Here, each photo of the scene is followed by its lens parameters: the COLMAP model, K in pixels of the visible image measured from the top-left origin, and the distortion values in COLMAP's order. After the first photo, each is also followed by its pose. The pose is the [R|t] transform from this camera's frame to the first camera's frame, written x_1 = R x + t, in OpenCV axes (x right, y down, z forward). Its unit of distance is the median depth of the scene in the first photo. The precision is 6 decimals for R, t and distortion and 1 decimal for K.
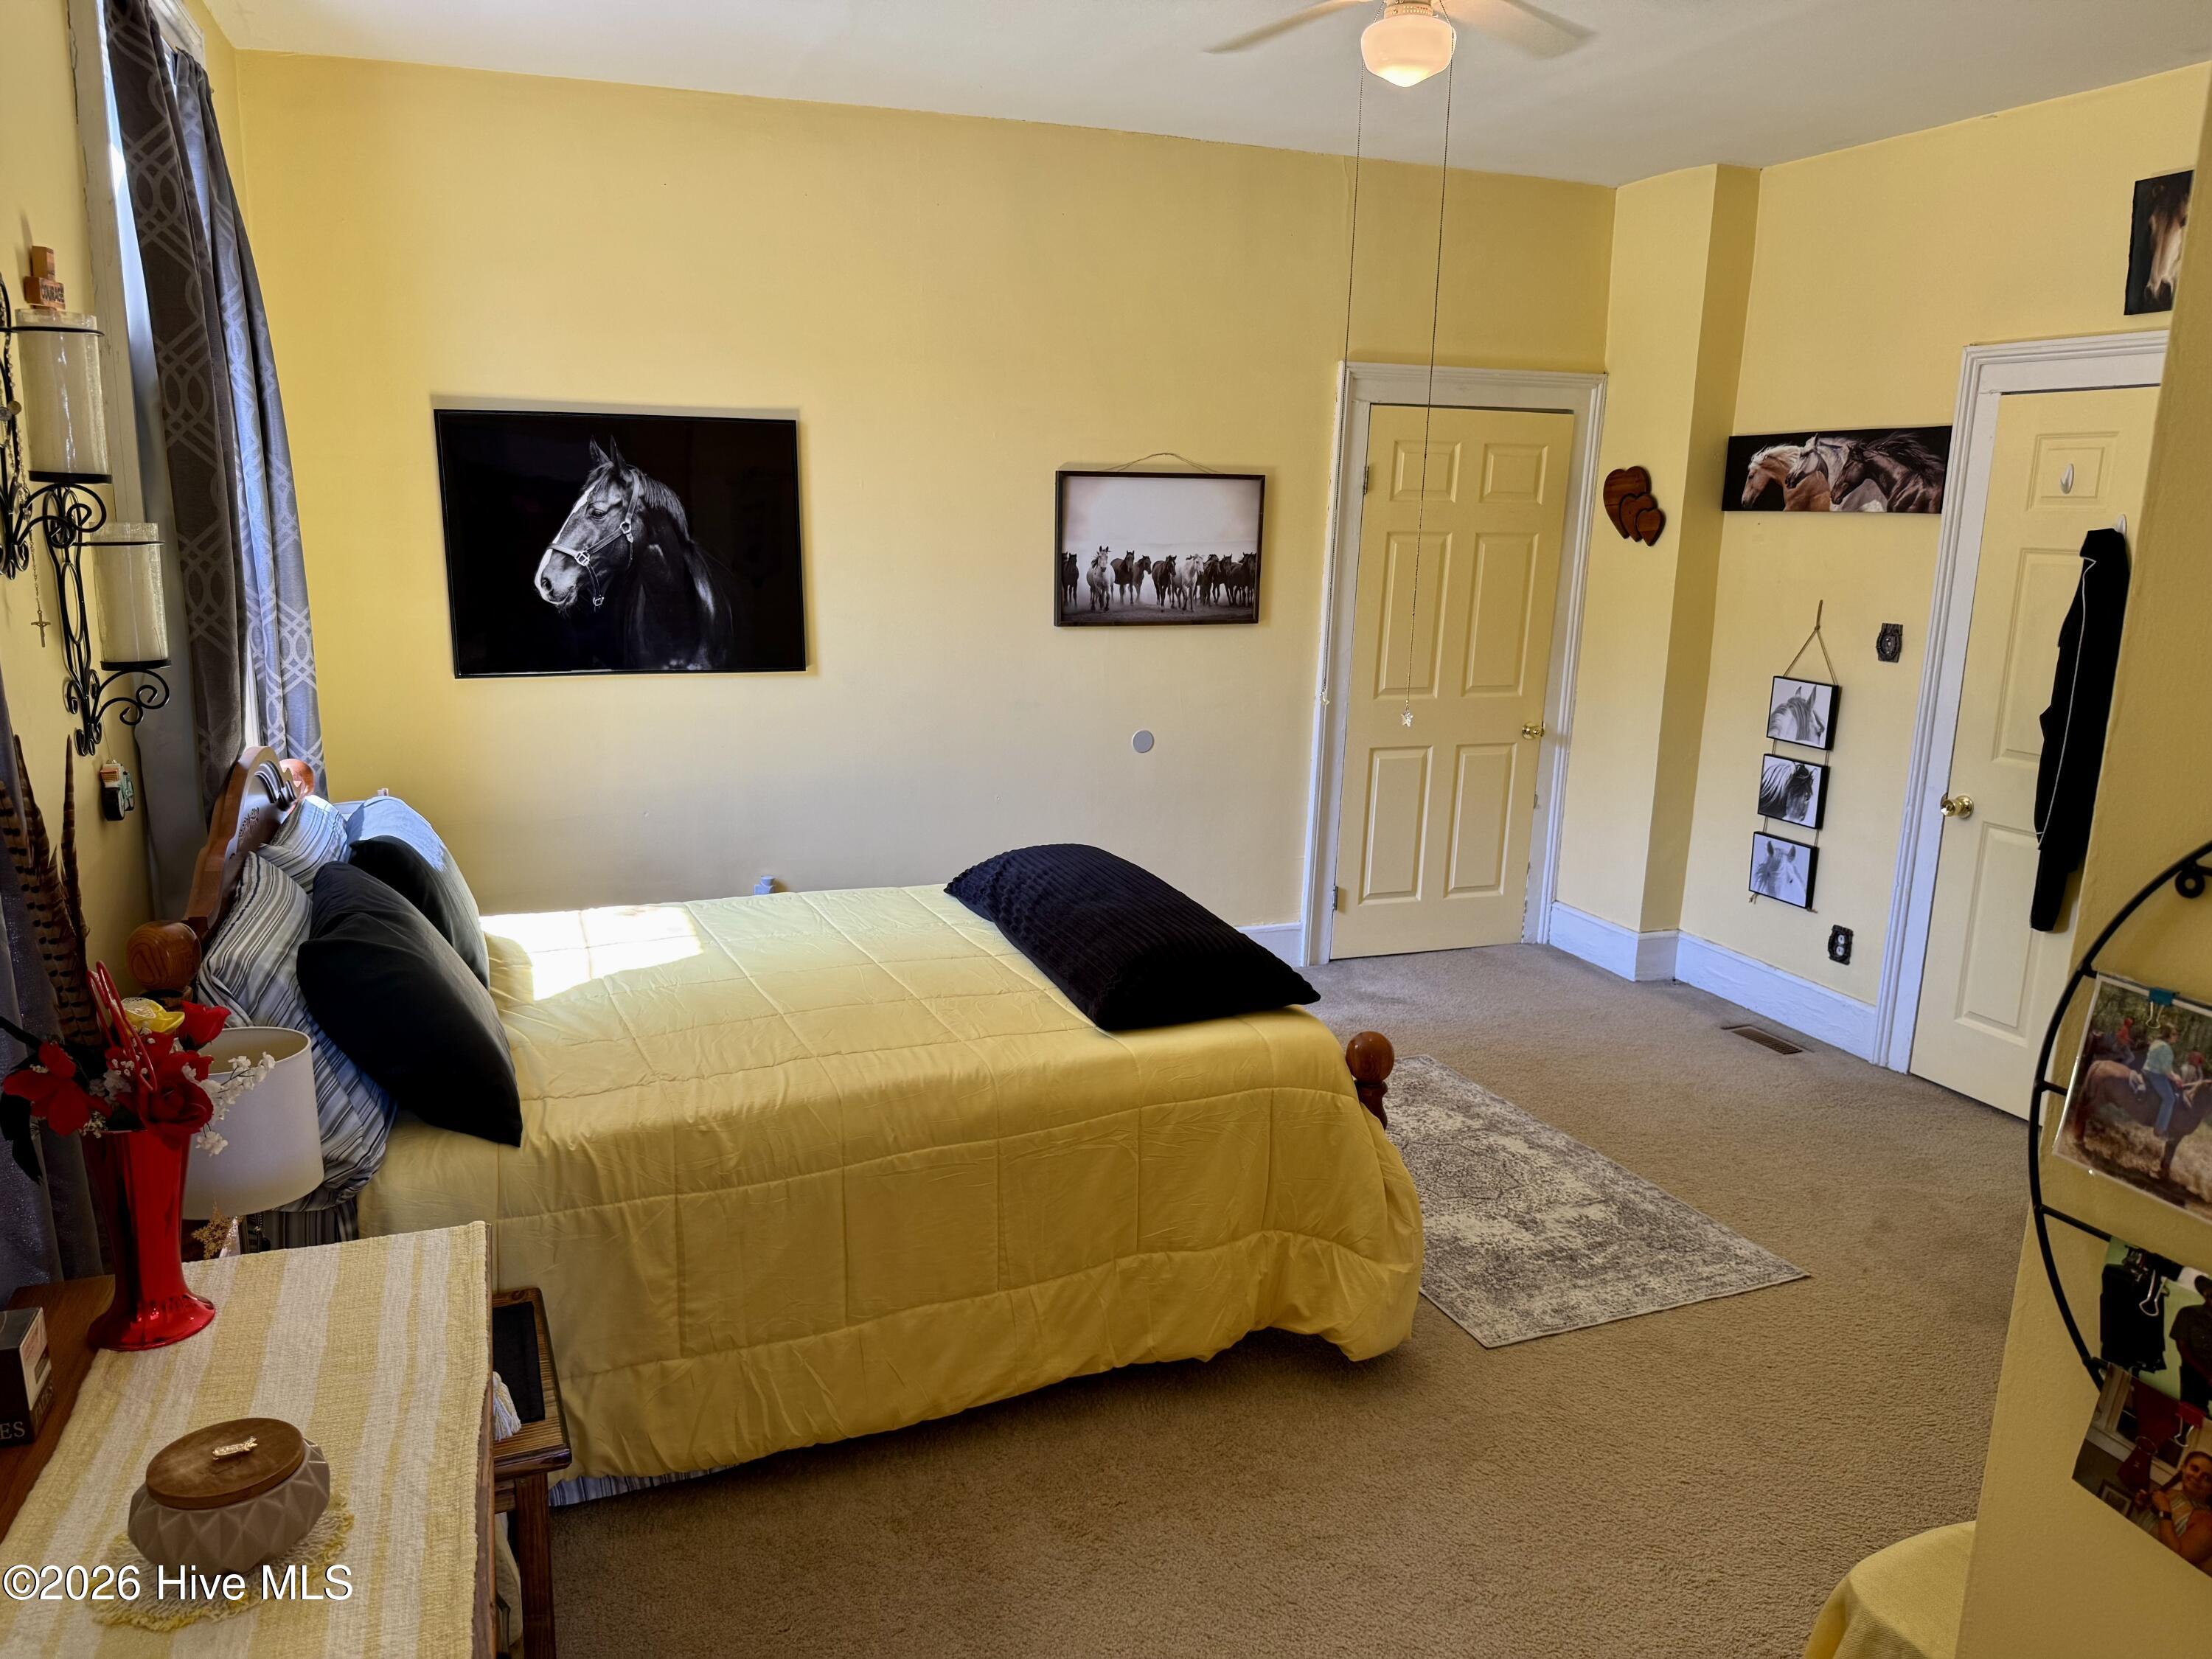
lens RADIAL K [[1535.4, 0, 1106.0], [0, 1535.4, 829.5], [0, 0, 1]] dist [0.095715, -0.225863]
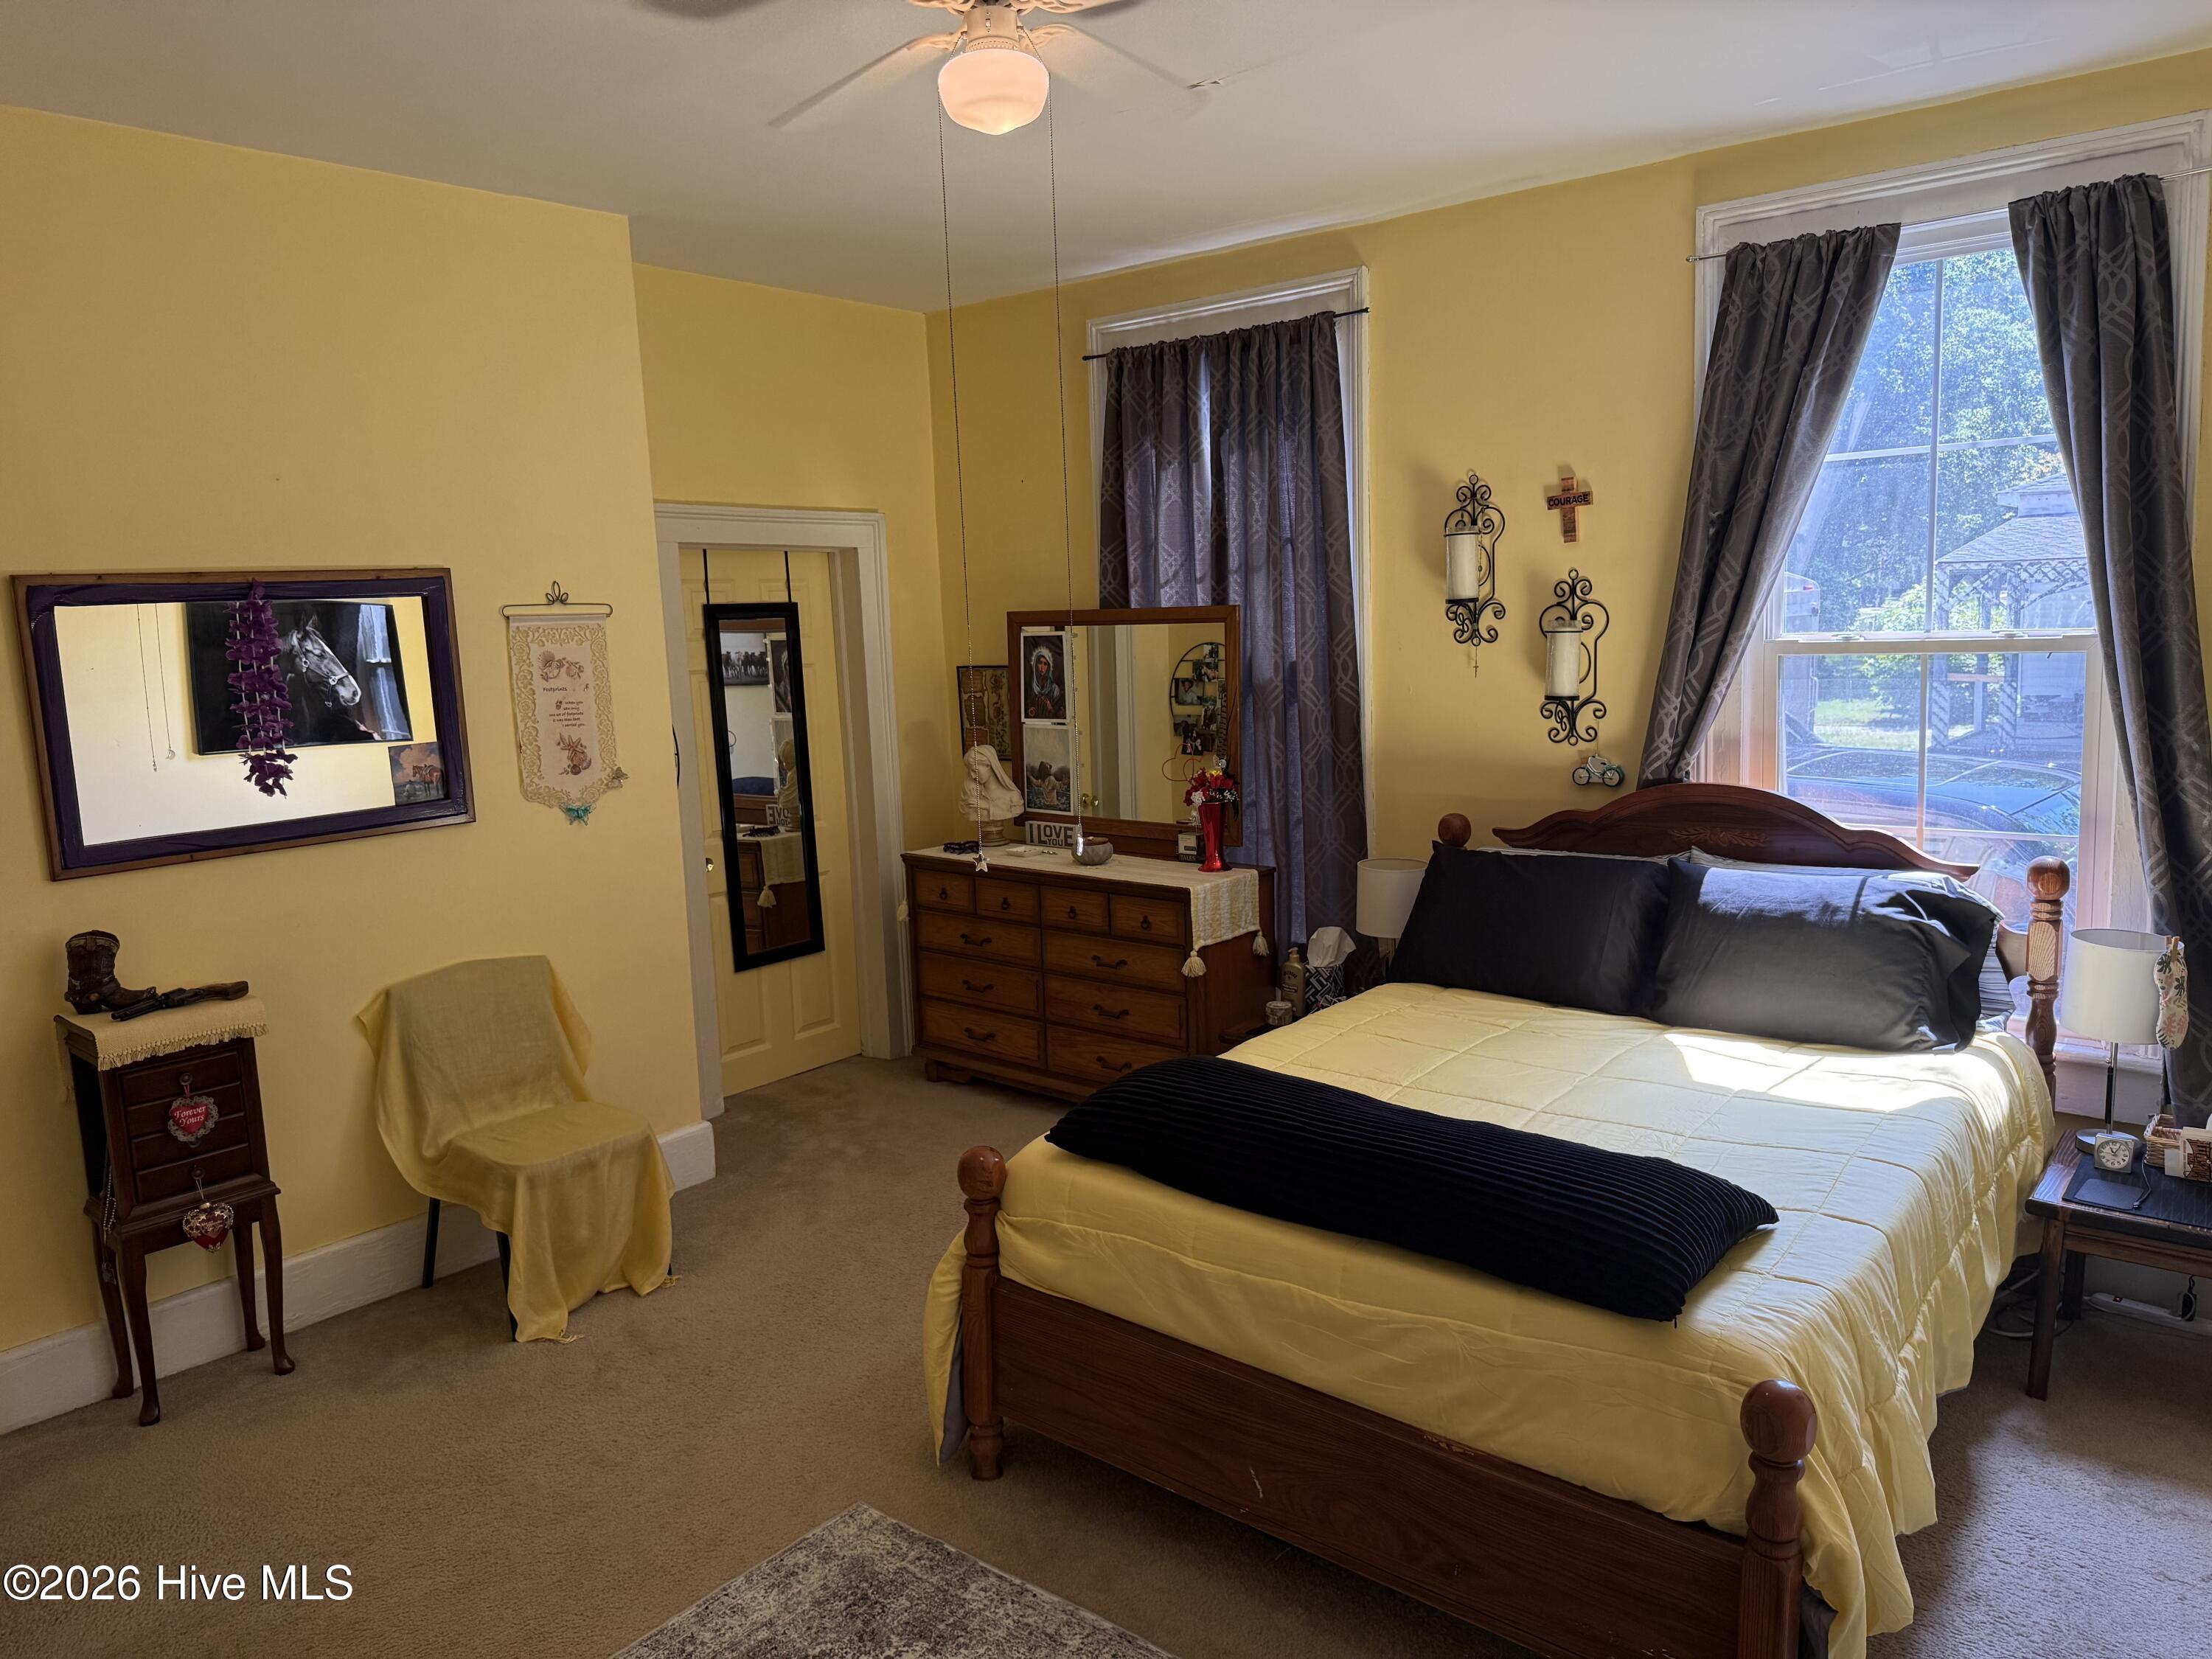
lens RADIAL K [[1535.4, 0, 1106.0], [0, 1535.4, 829.5], [0, 0, 1]] dist [0.095715, -0.225863]
pose [[-0.877772, 0.070887, -0.473805, 0.501388], [-0.088073, 0.948260, 0.305035, -0.335246], [0.470913, 0.309480, -0.826113, 1.619589]]
